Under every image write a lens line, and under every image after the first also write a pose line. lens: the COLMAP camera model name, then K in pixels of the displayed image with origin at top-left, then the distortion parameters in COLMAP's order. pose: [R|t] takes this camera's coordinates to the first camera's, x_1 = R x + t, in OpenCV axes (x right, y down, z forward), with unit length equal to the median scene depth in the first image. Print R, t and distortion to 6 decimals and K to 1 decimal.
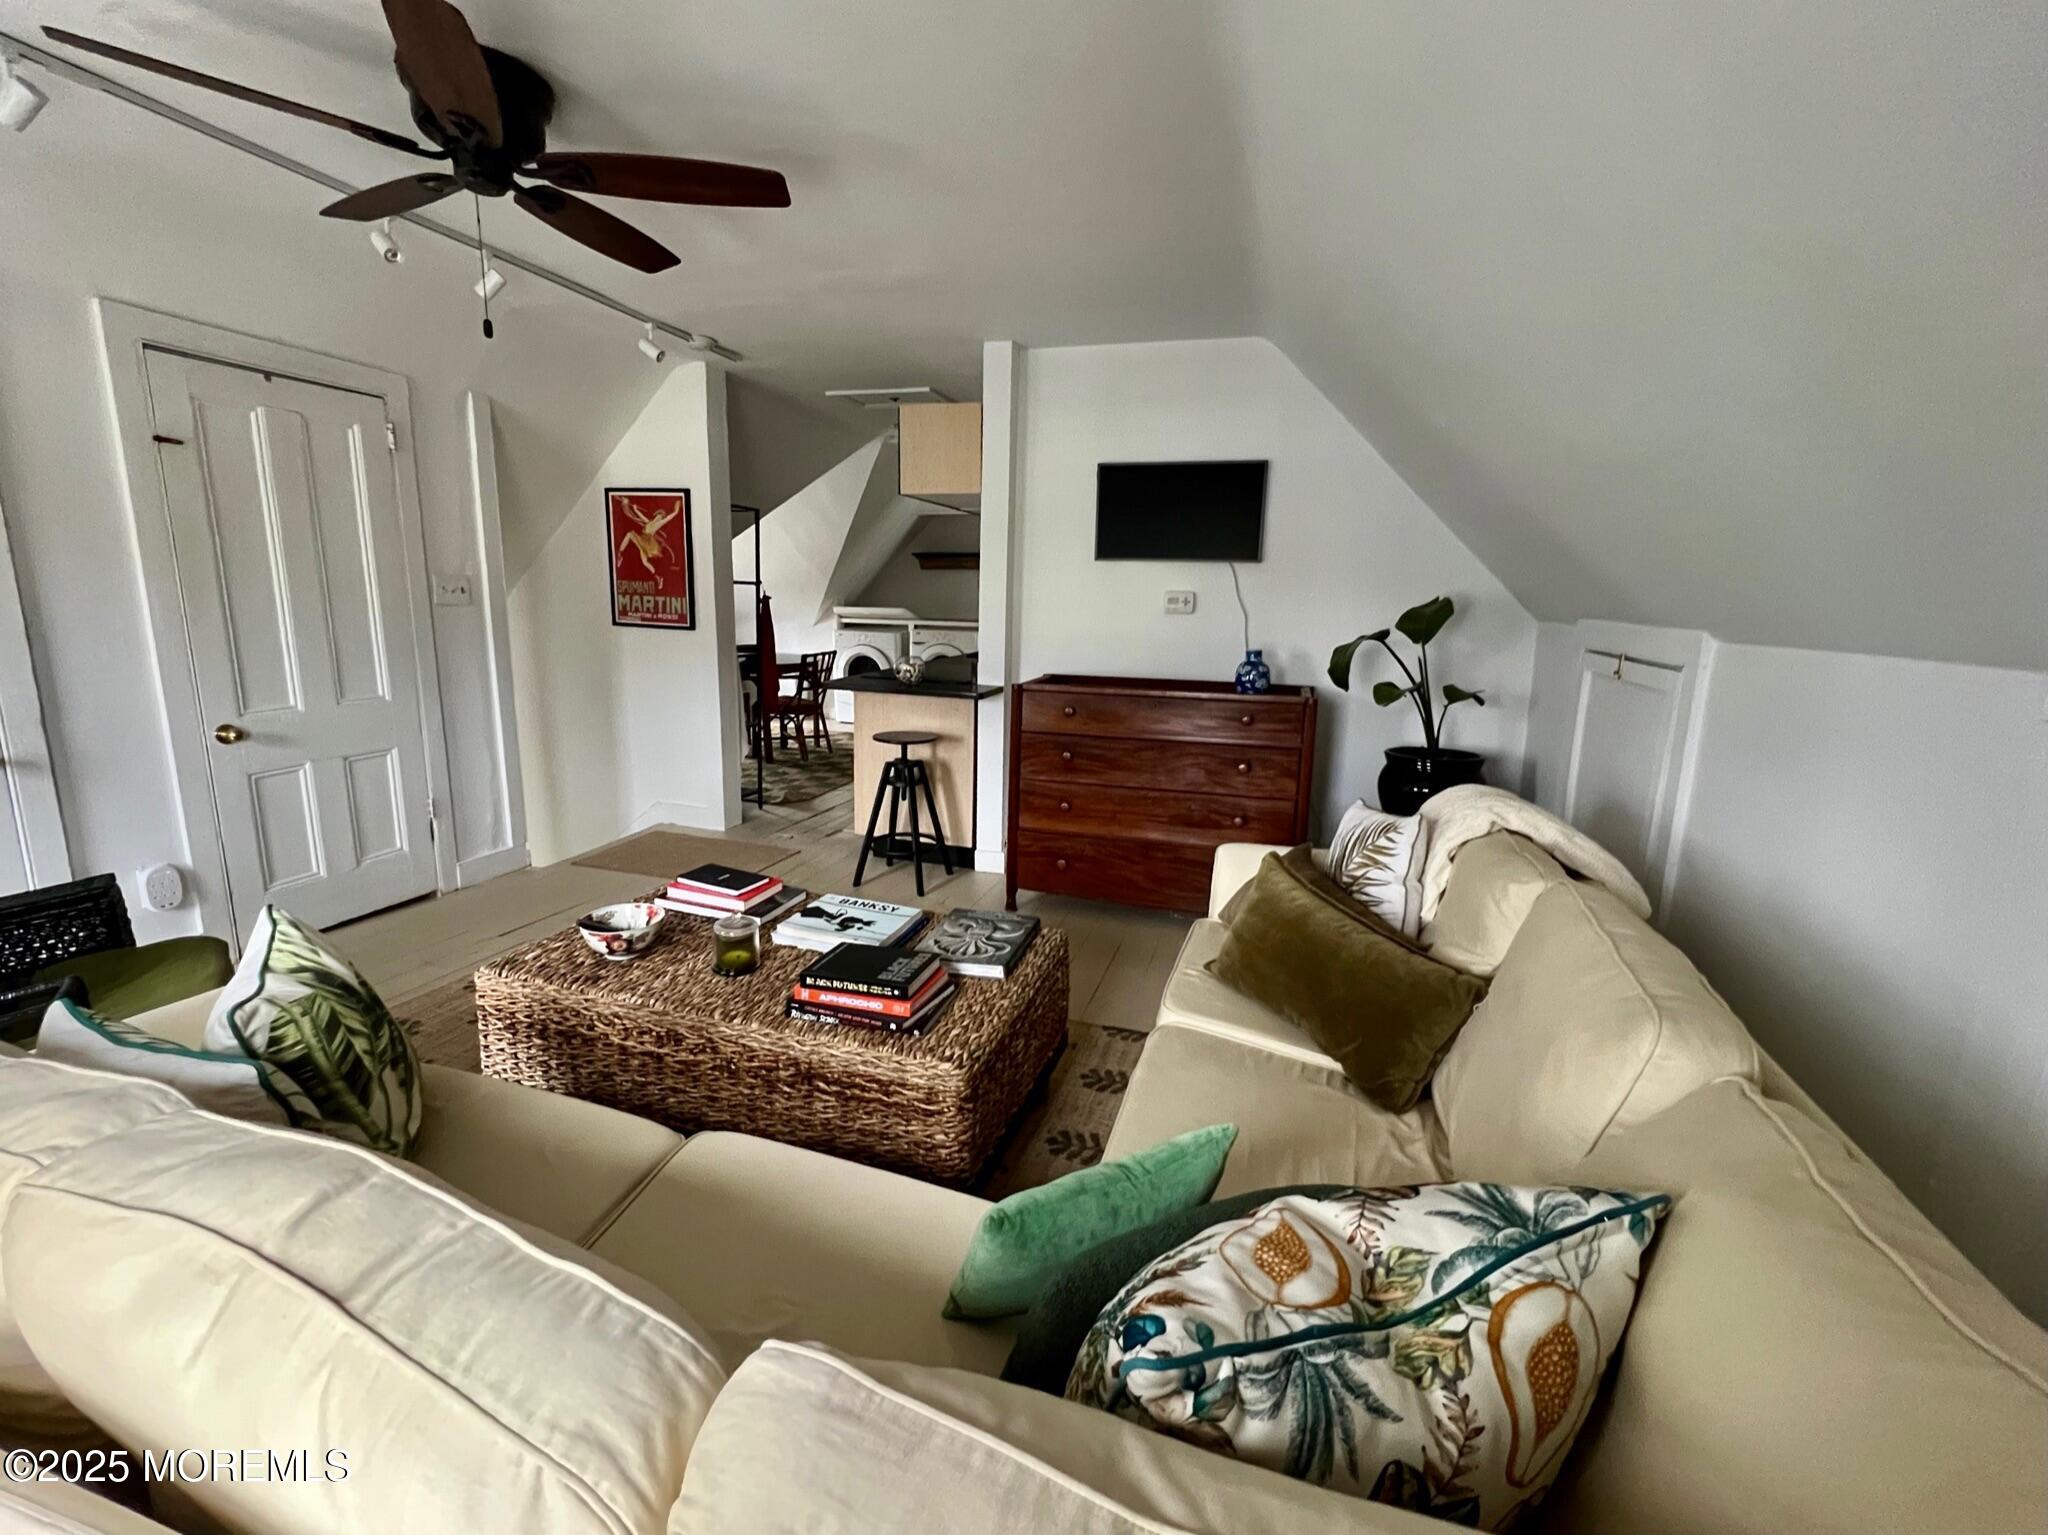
lens RADIAL K [[862.7, 0, 1024.0], [0, 862.7, 767.5], [0, 0, 1]] dist [0.000257, 0.000219]
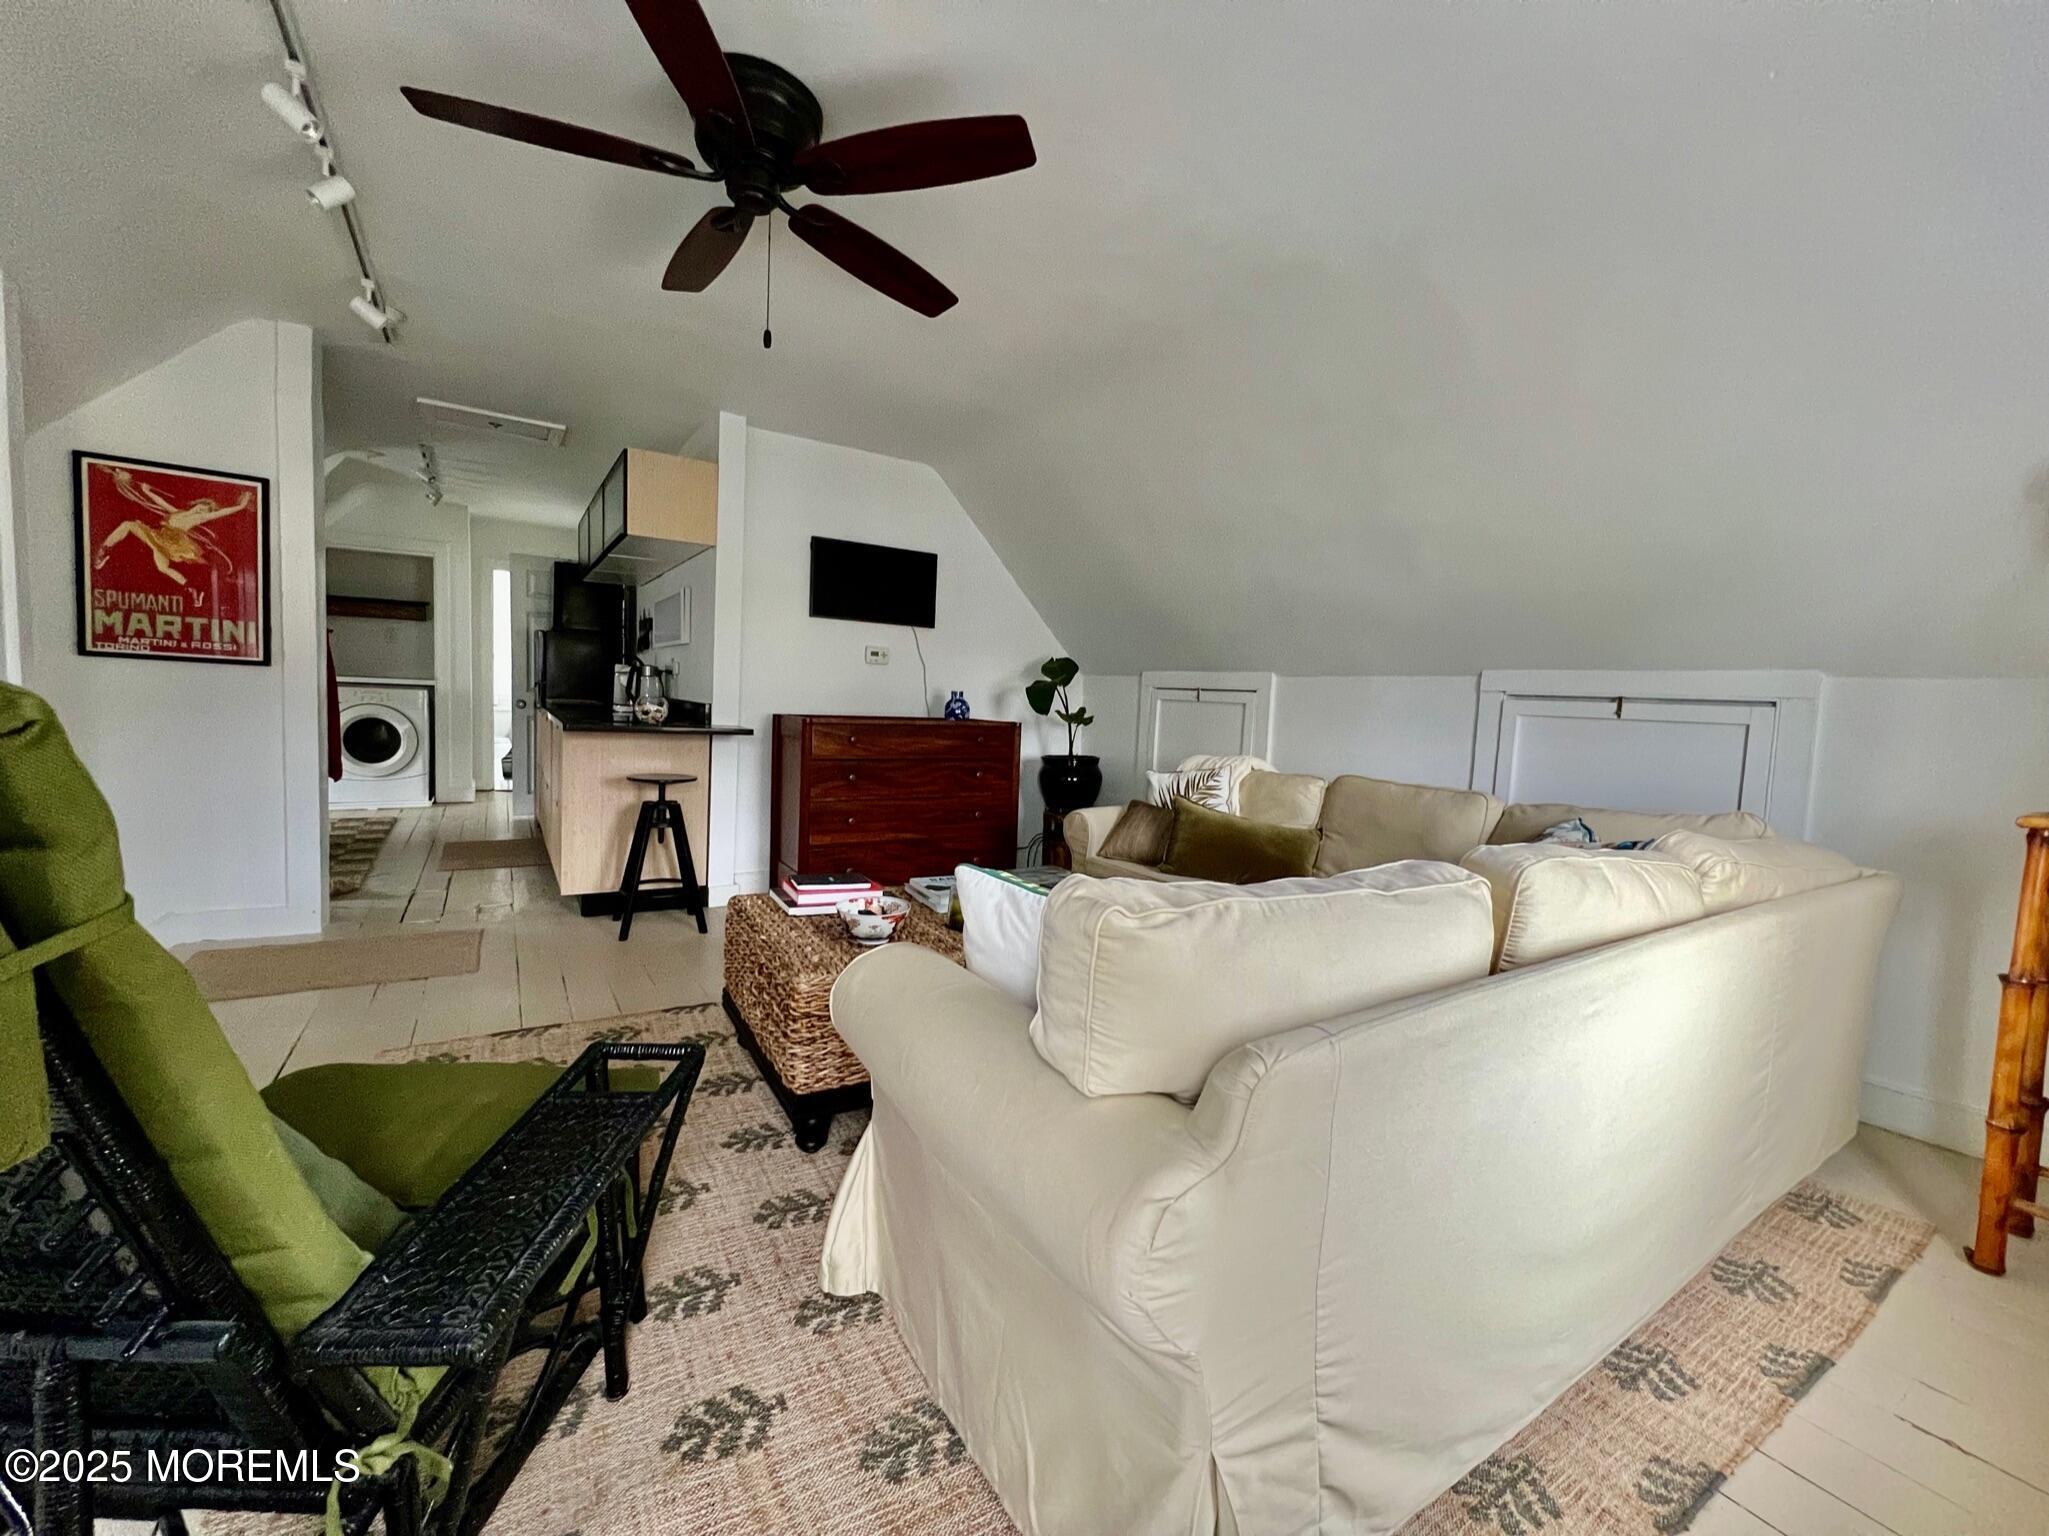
lens RADIAL K [[823.3, 0, 1024.5], [0, 823.3, 768.0], [0, 0, 1]] dist [-0.001404, 0.000088]
pose [[0.656771, -0.059482, 0.751740, -0.557300], [0.117345, 0.992802, -0.023964, 0.023858], [-0.744904, 0.103952, 0.659024, 0.067416]]
